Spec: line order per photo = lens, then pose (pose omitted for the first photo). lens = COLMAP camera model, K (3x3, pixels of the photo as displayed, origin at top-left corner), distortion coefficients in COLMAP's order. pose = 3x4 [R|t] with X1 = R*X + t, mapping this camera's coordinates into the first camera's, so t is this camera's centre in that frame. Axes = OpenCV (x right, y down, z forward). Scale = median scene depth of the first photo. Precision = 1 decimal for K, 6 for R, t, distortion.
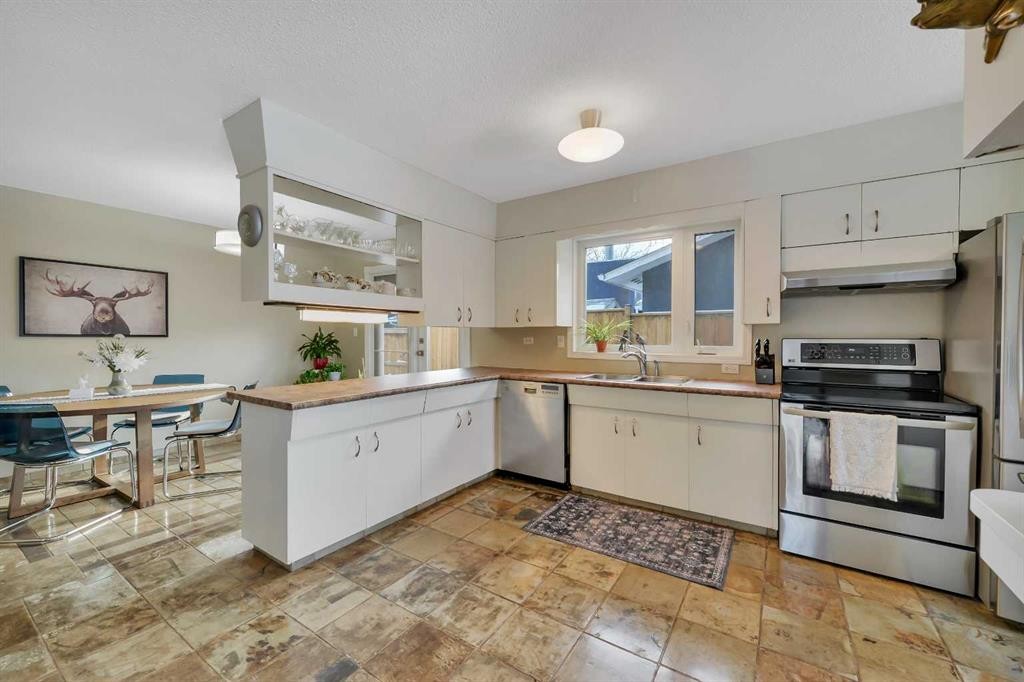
lens RADIAL K [[411.4, 0, 510.7], [0, 411.4, 337.7], [0, 0, 1]] dist [0.003363, -0.000167]
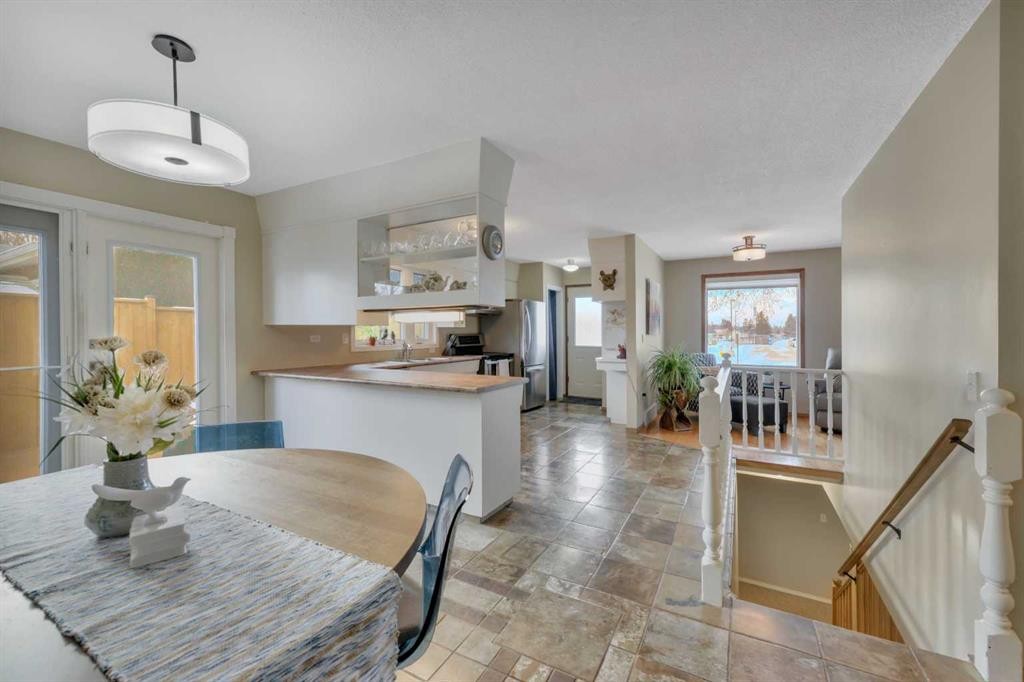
lens RADIAL K [[411.4, 0, 511.9], [0, 411.4, 335.1], [0, 0, 1]] dist [0.003363, -0.000167]
pose [[-0.078629, -0.008590, 0.996867, -1.498236], [0.008909, 0.999917, 0.009319, -0.009847], [-0.996864, 0.009614, -0.078546, 0.858498]]
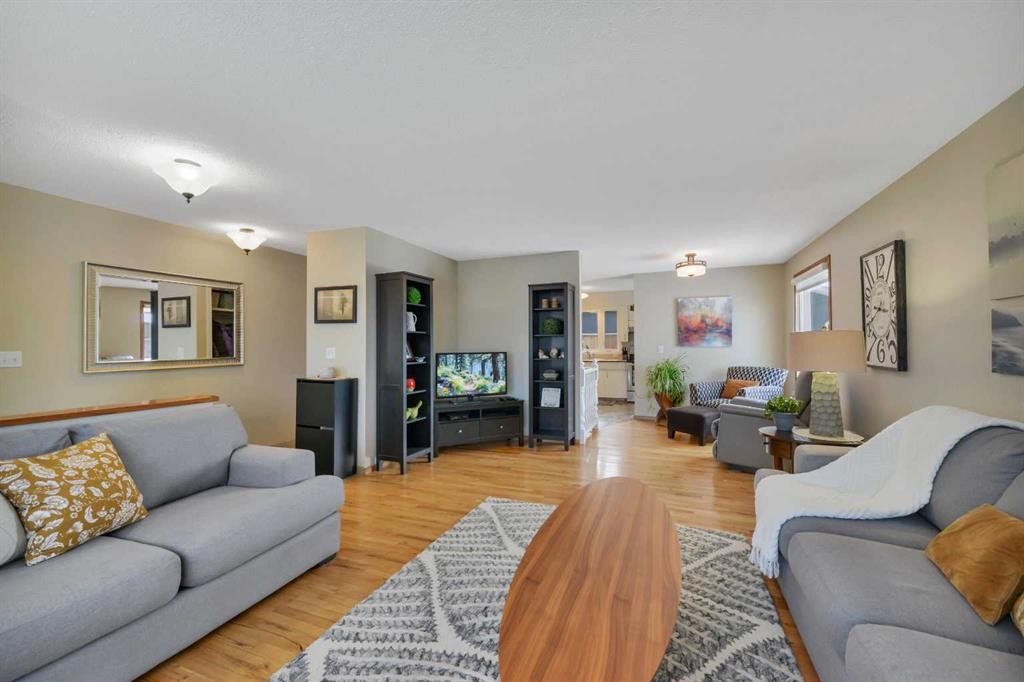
lens RADIAL K [[411.4, 0, 517.8], [0, 411.4, 340.7], [0, 0, 1]] dist [0.003363, -0.000167]
pose [[0.975885, -0.006400, 0.218194, -0.975060], [0.010681, 0.999773, -0.018450, 0.012155], [-0.218026, 0.020335, 0.975731, -2.102431]]
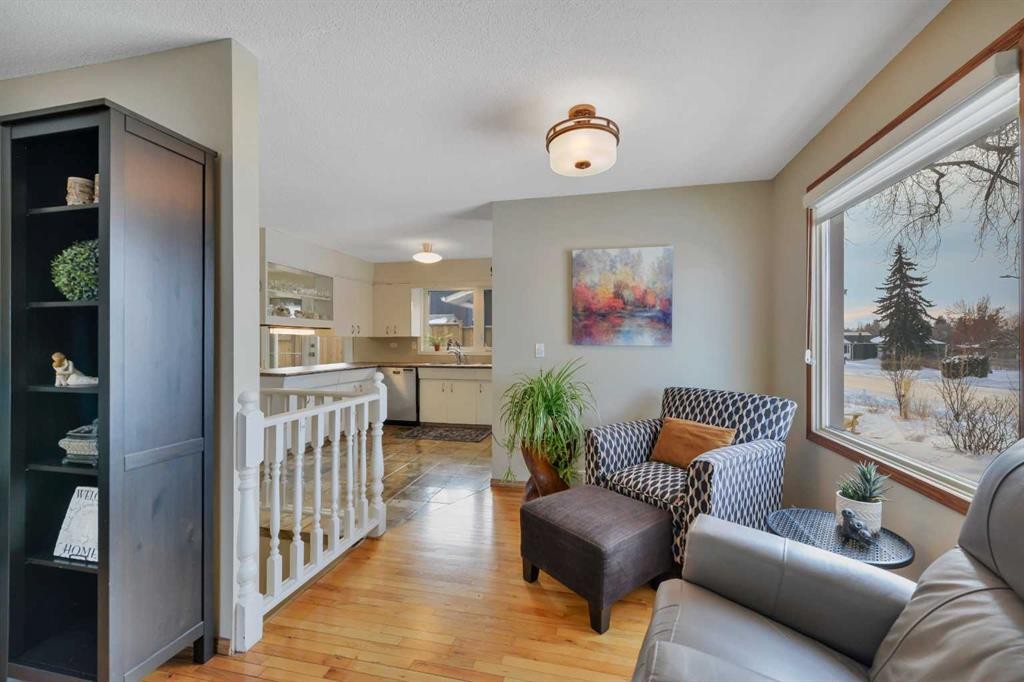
lens RADIAL K [[411.4, 0, 519.2], [0, 411.4, 341.8], [0, 0, 1]] dist [0.003363, -0.000167]
pose [[0.931116, -0.001955, 0.364718, -0.131363], [0.004233, 0.999976, -0.005447, 0.008185], [-0.364699, 0.006616, 0.931102, -1.045813]]
